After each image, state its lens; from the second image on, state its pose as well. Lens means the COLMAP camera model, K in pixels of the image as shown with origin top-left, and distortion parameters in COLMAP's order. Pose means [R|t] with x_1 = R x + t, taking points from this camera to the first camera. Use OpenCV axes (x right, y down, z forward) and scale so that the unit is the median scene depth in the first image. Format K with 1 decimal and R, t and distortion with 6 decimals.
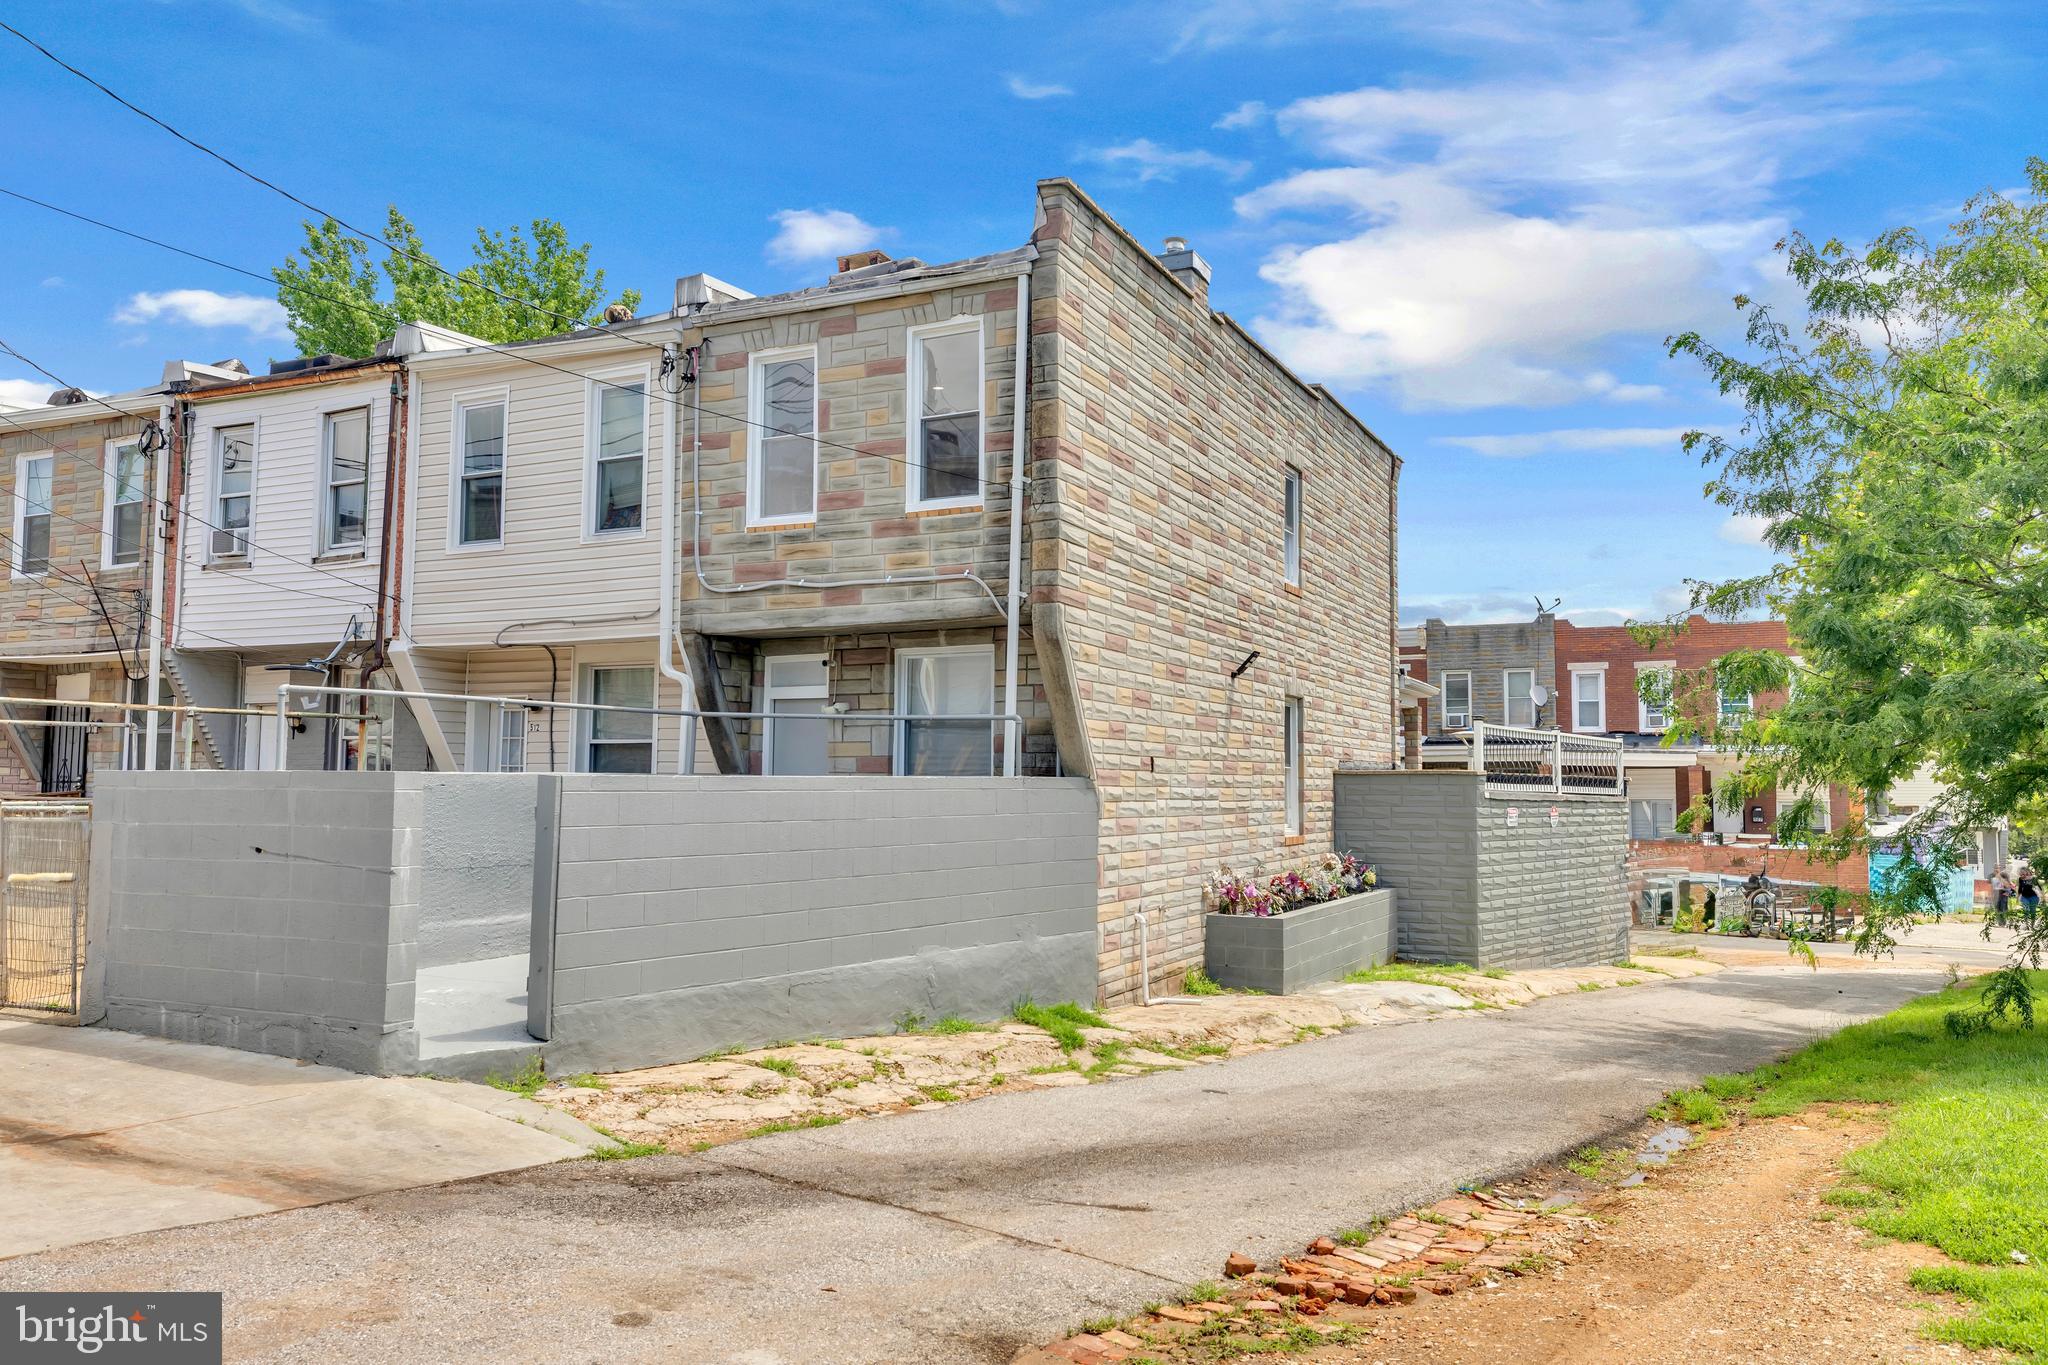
lens RADIAL K [[1430.4, 0, 1024.0], [0, 1430.4, 682.5], [0, 0, 1]] dist [-0.005195, -0.001229]
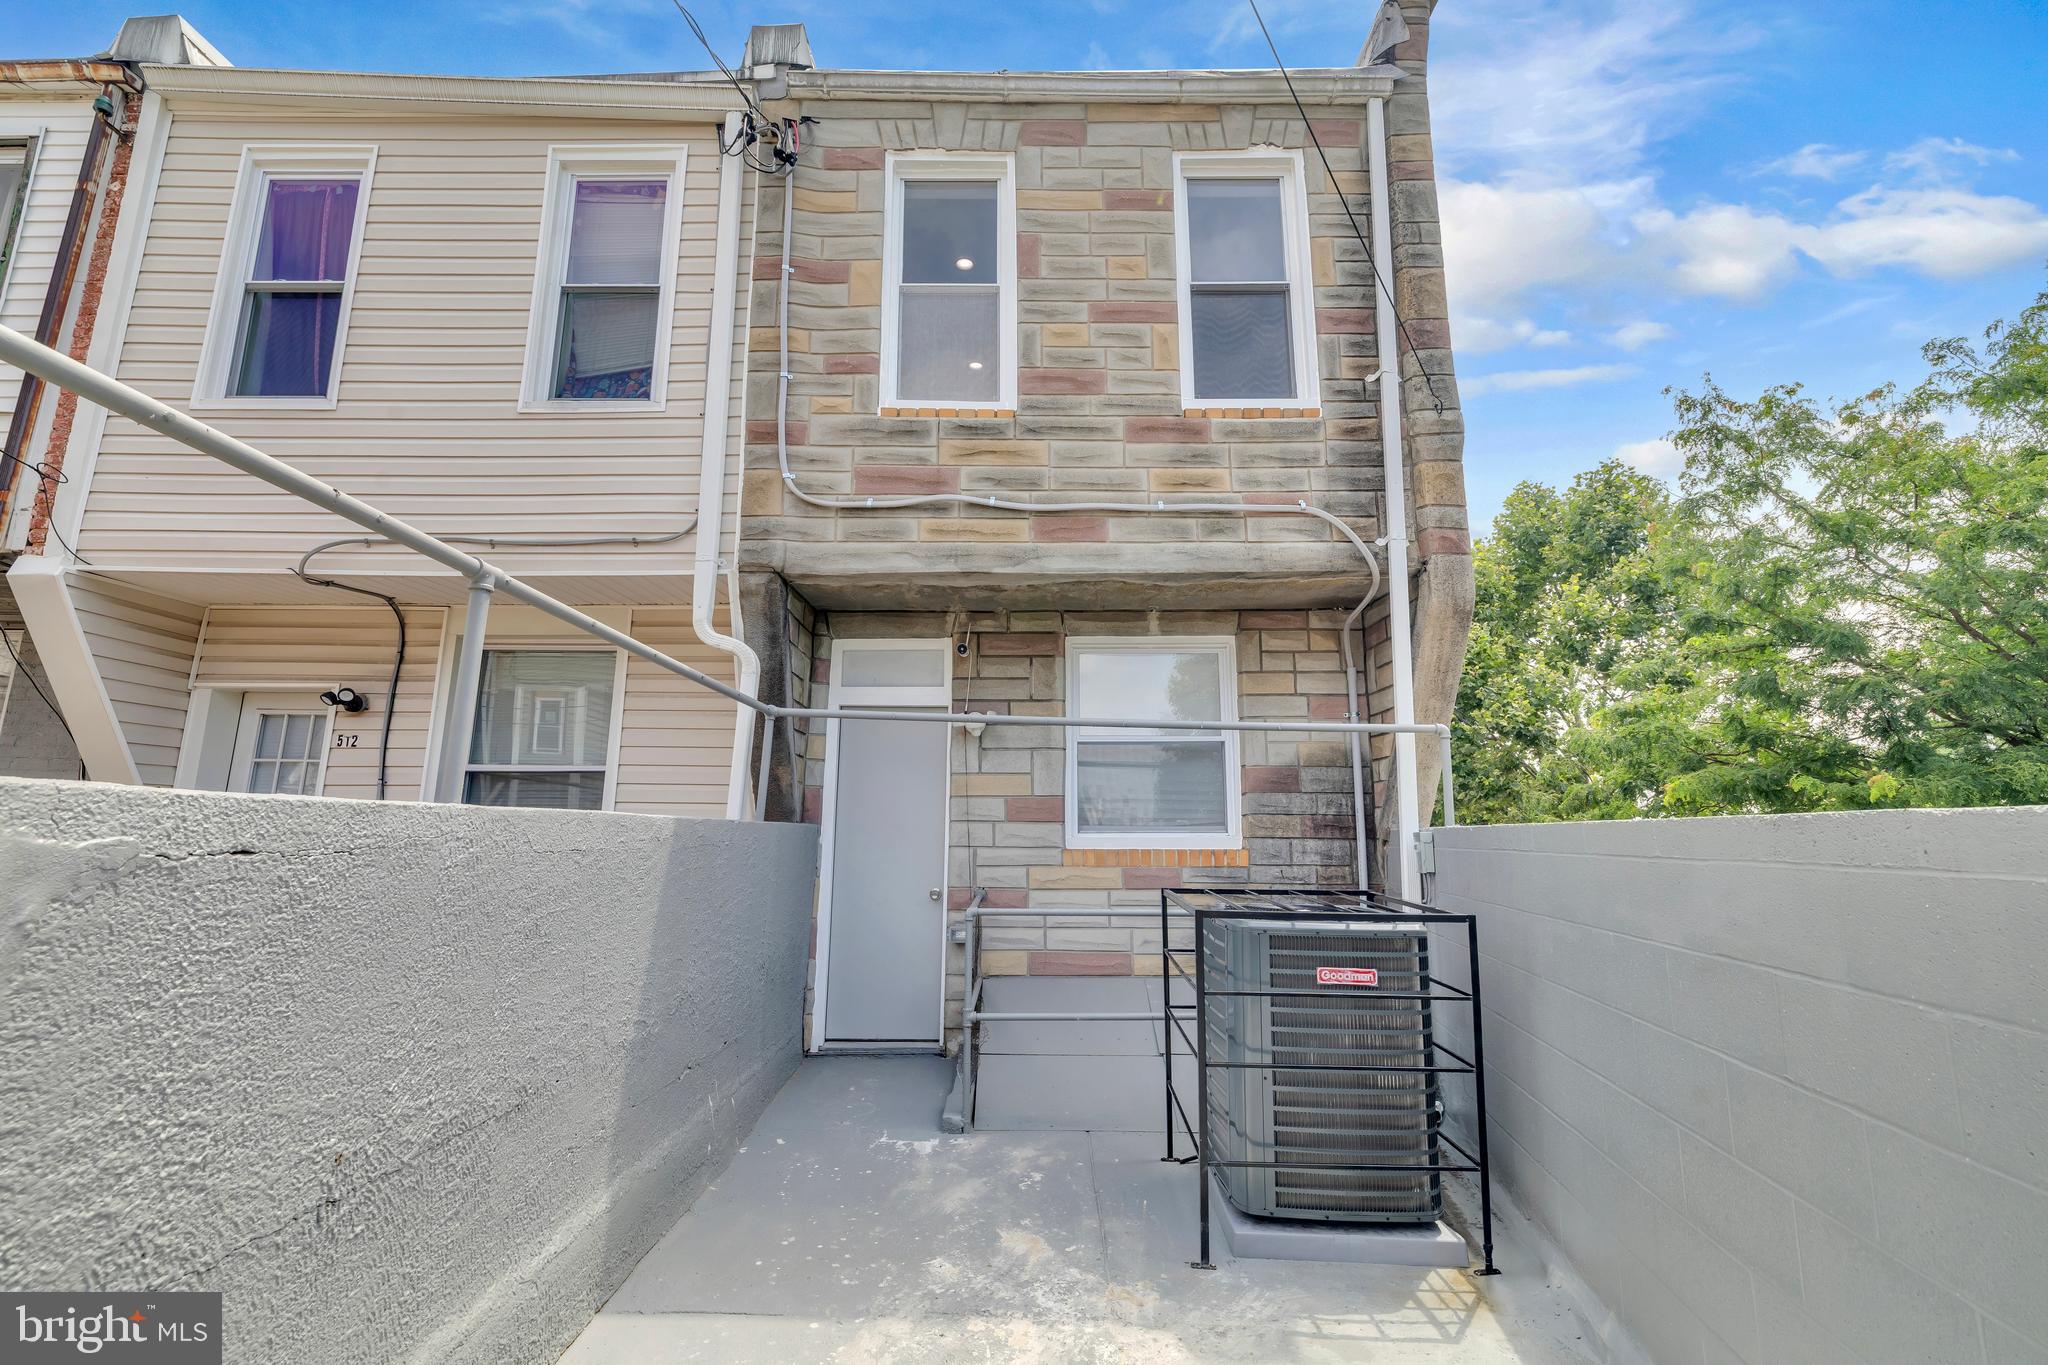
lens RADIAL K [[862.1, 0, 1017.2], [0, 862.1, 679.5], [0, 0, 1]] dist [0.002043, -0.000257]
pose [[0.901101, 0.077593, 0.426610, -0.287365], [-0.028780, 0.992392, -0.119709, 0.046659], [-0.432653, 0.095592, 0.896478, 0.658519]]
